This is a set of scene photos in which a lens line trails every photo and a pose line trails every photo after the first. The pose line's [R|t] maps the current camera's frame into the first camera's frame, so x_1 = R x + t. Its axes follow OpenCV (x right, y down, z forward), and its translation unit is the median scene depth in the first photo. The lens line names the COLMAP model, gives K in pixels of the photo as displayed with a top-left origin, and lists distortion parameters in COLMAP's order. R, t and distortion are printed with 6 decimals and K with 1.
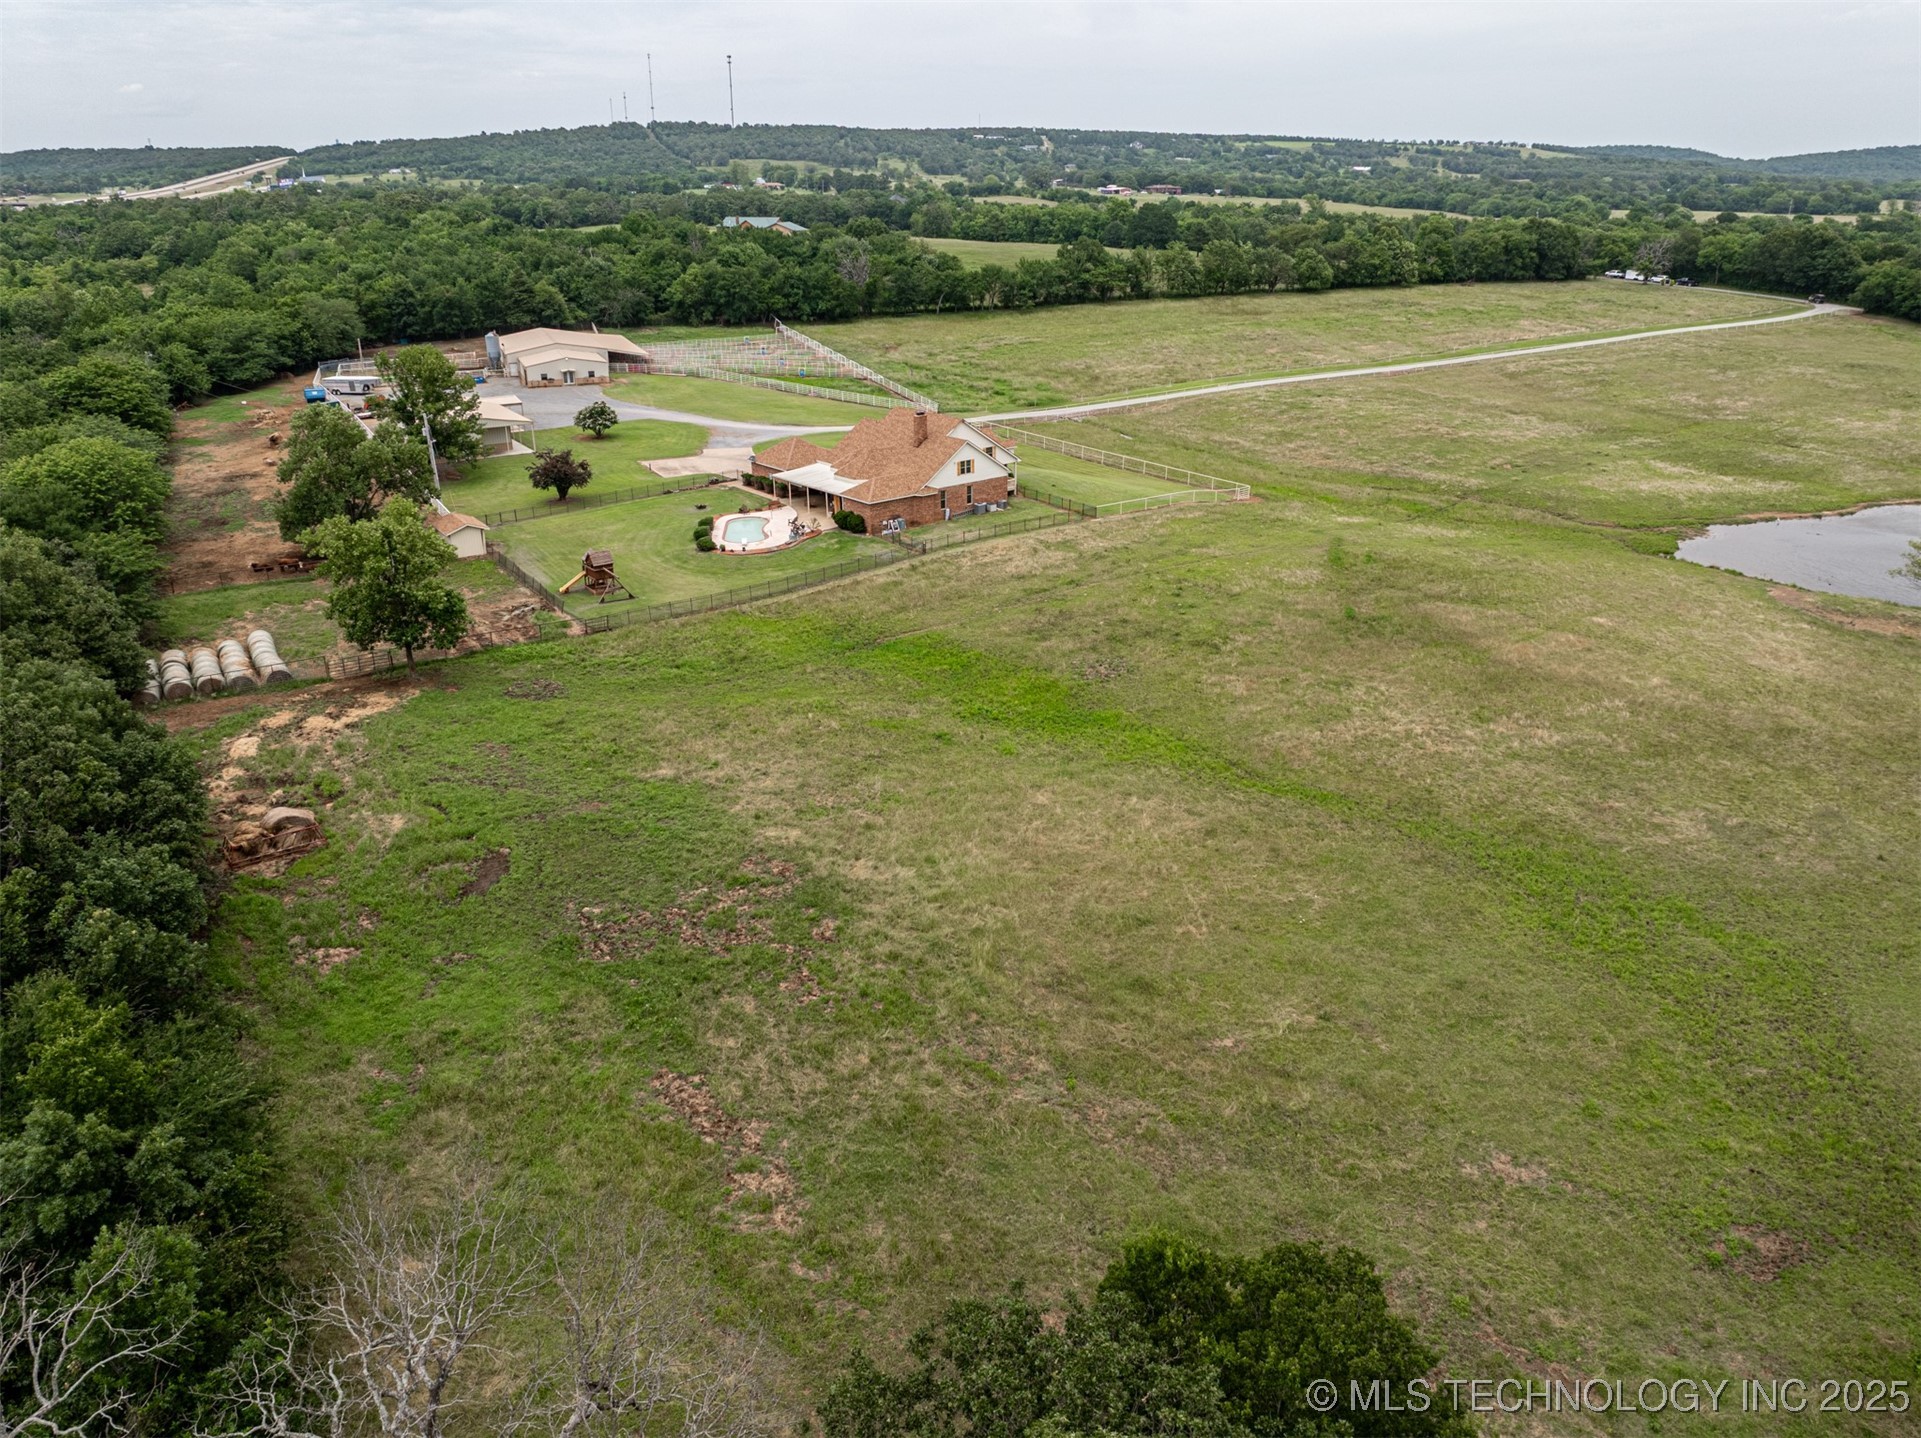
lens RADIAL K [[1349.2, 0, 966.3], [0, 1349.2, 720.1], [0, 0, 1]] dist [-0.038246, 0.004152]
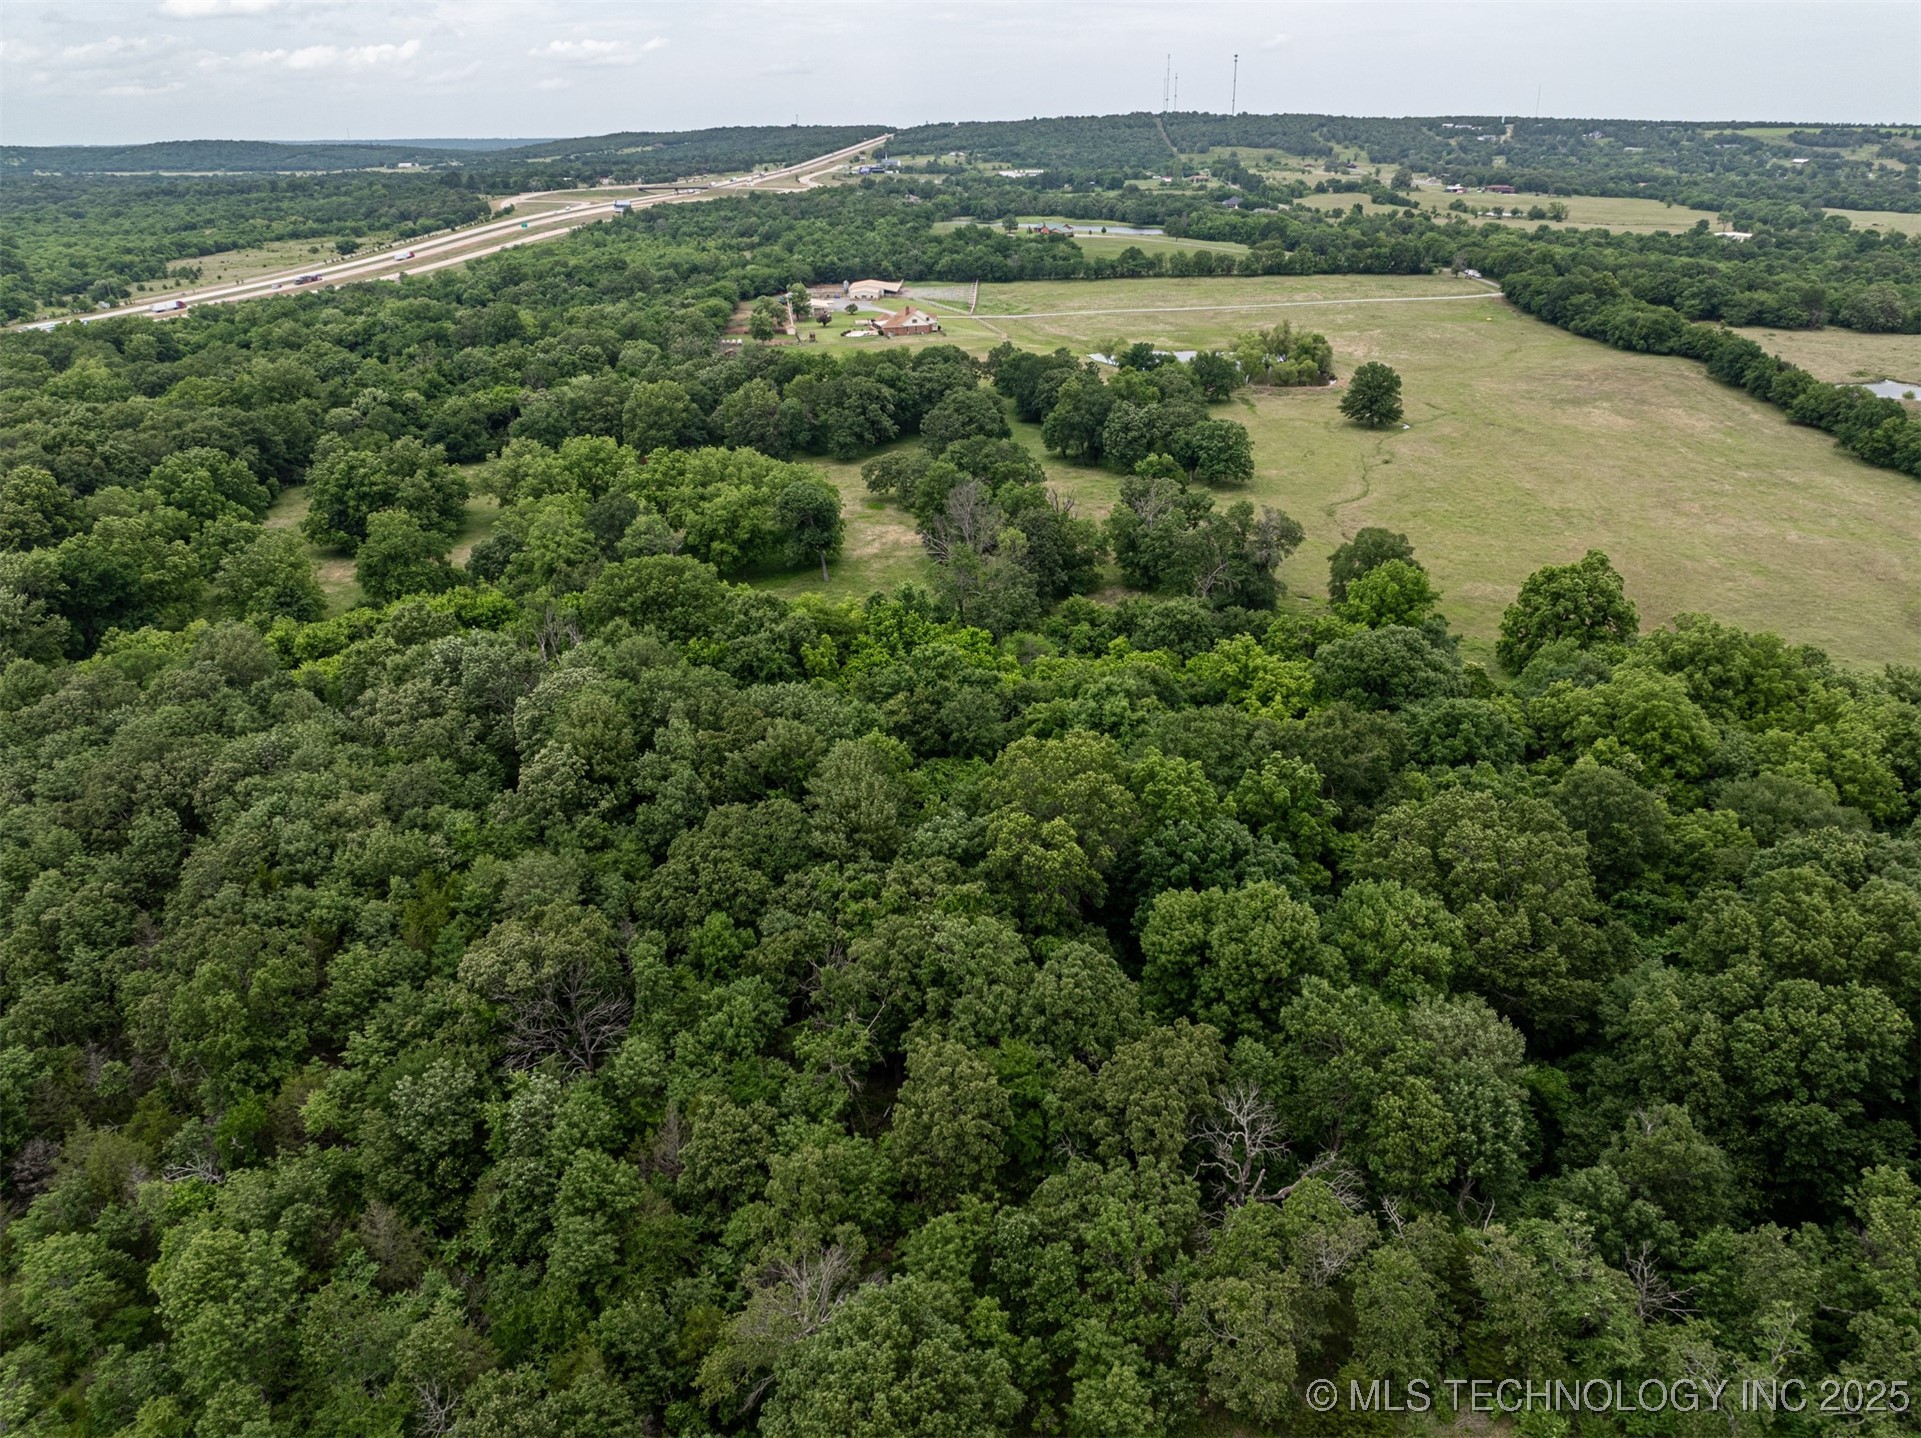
lens RADIAL K [[1362.6, 0, 968.0], [0, 1362.6, 694.6], [0, 0, 1]] dist [-0.052080, 0.024053]
pose [[0.918358, 0.147663, -0.367172, 0.746430], [-0.144167, 0.988858, 0.037096, 0.302979], [0.368558, 0.018867, 0.929413, -1.088724]]
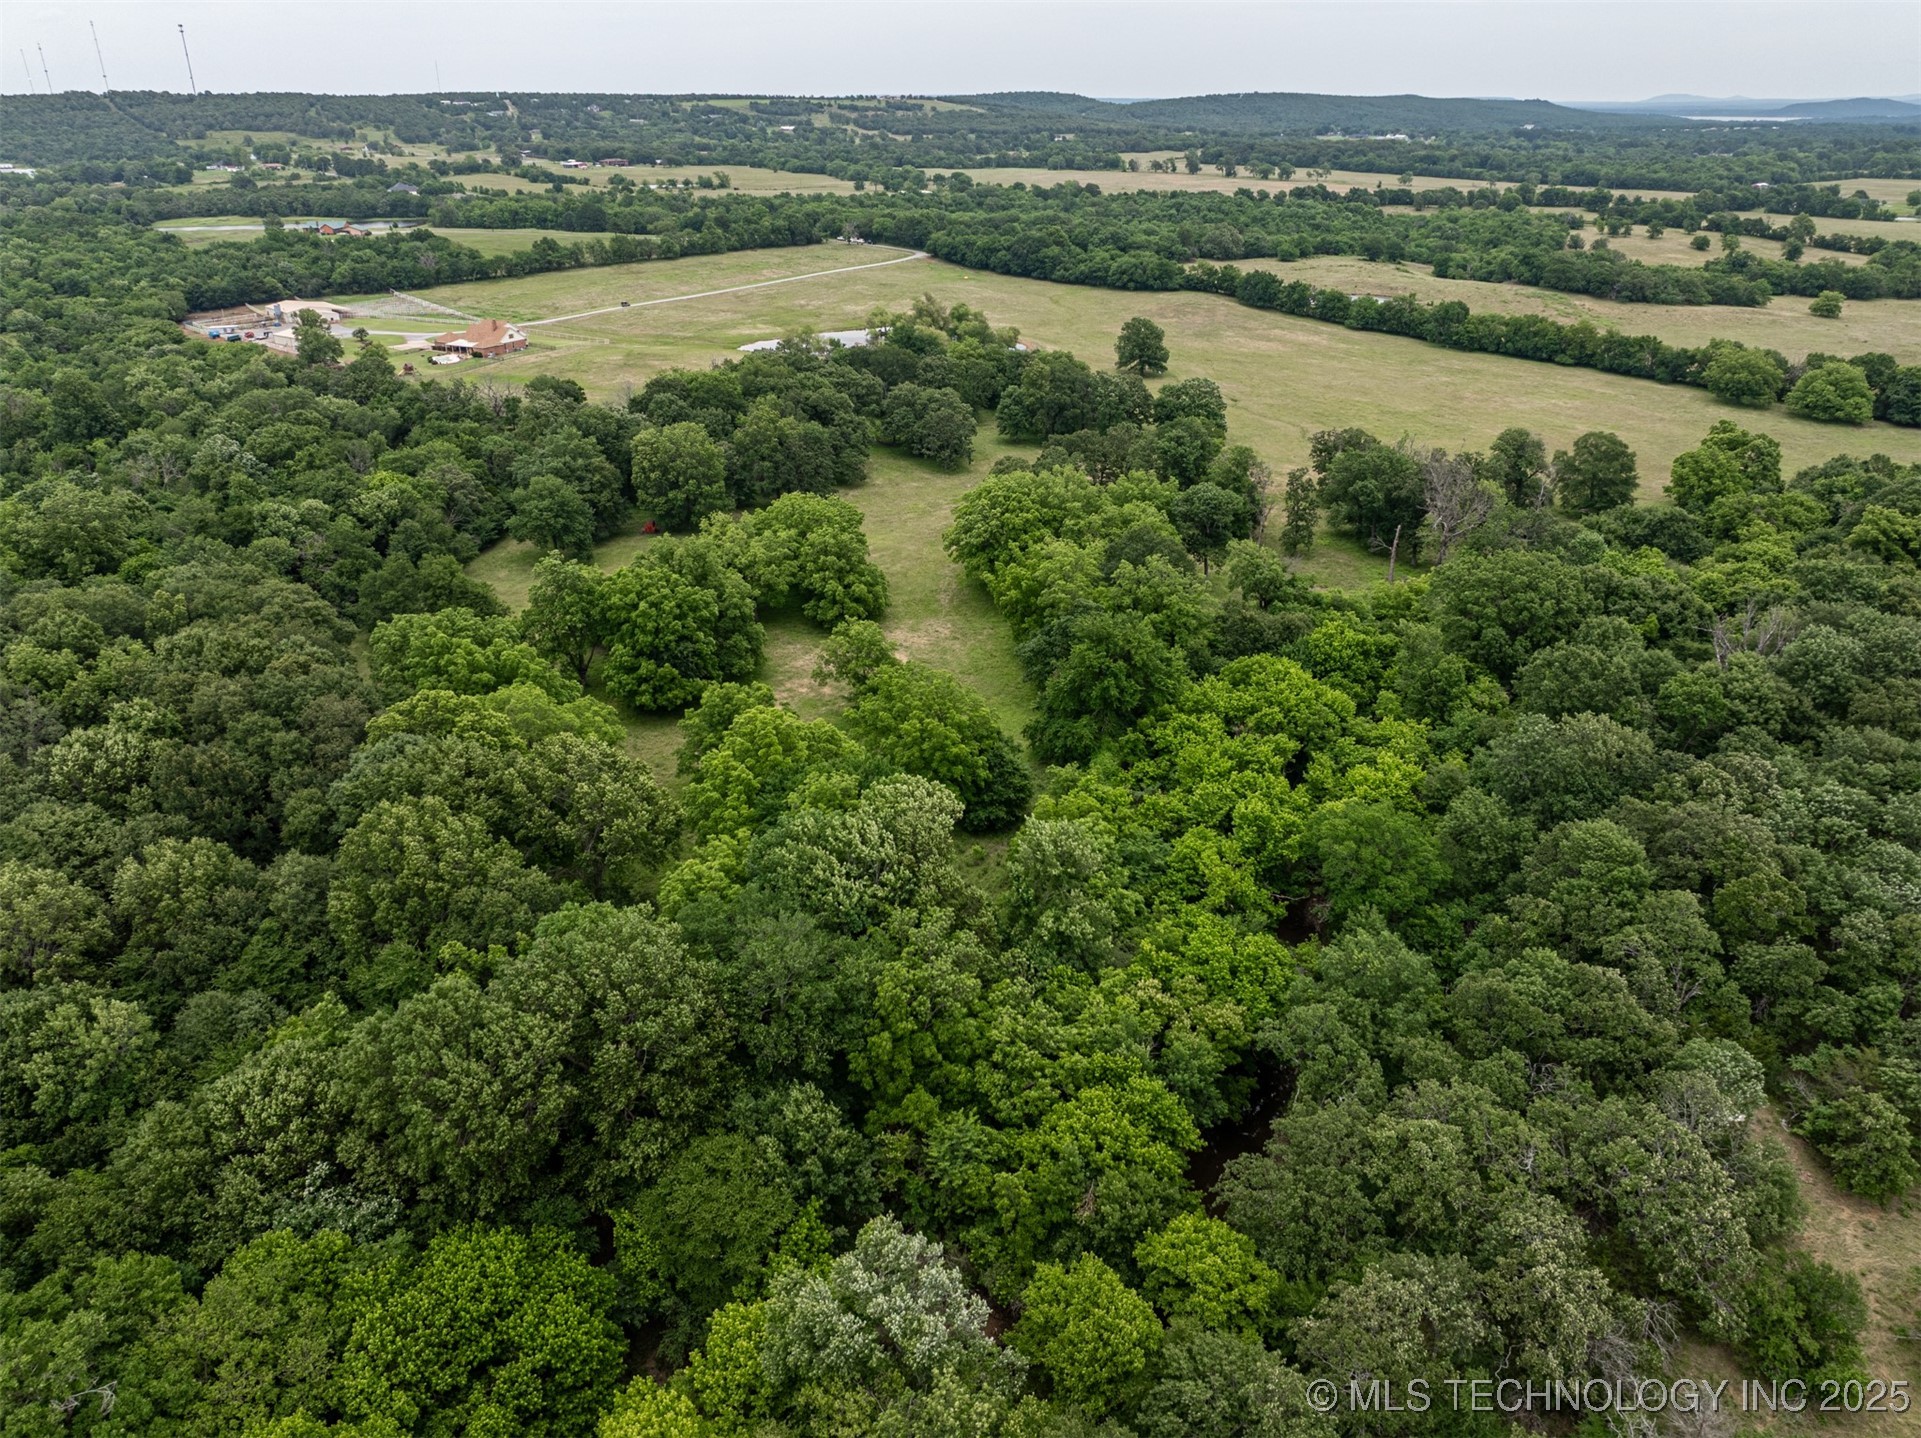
lens RADIAL K [[1362.6, 0, 968.0], [0, 1362.6, 694.6], [0, 0, 1]] dist [-0.052080, 0.024053]
pose [[0.937041, -0.142161, 0.318974, -0.056348], [0.133783, 0.989841, 0.048143, 0.282910], [-0.322578, -0.002438, 0.946540, -1.046914]]
